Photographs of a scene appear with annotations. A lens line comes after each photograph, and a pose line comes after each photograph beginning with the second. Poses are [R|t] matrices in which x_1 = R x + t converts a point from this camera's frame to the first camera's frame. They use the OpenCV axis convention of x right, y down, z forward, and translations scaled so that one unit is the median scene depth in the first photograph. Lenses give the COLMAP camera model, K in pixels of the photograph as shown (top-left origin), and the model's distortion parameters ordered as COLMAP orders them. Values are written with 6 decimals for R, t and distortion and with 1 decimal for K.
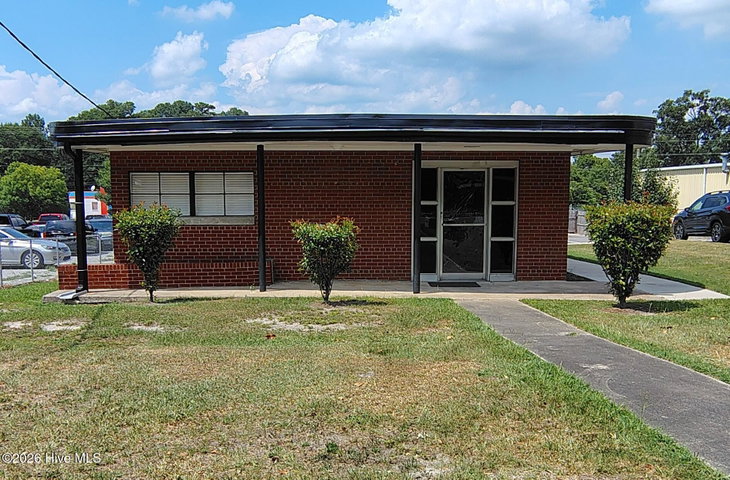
lens RADIAL K [[754.1, 0, 349.9], [0, 754.1, 290.8], [0, 0, 1]] dist [-0.003832, -0.006110]
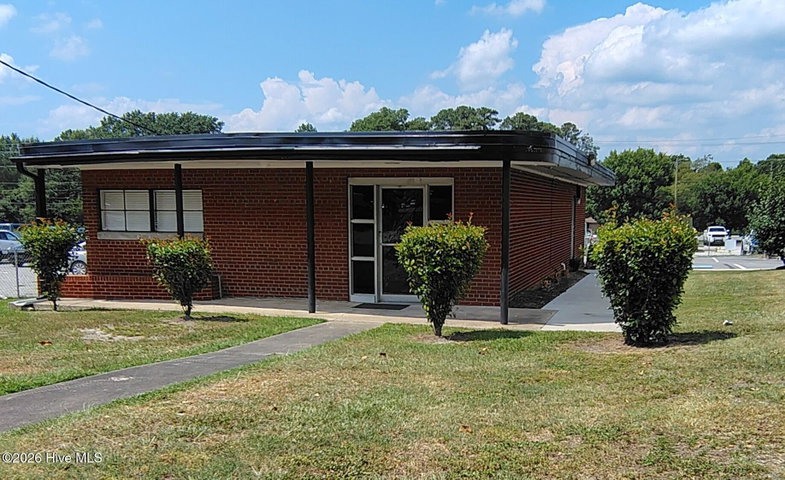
lens RADIAL K [[835.1, 0, 449.4], [0, 835.1, 334.4], [0, 0, 1]] dist [-0.009727, 0.007172]
pose [[0.965554, 0.045811, -0.256139, 0.490539], [-0.039926, 0.998807, 0.028131, -0.006027], [0.257122, -0.016935, 0.966231, -0.012639]]
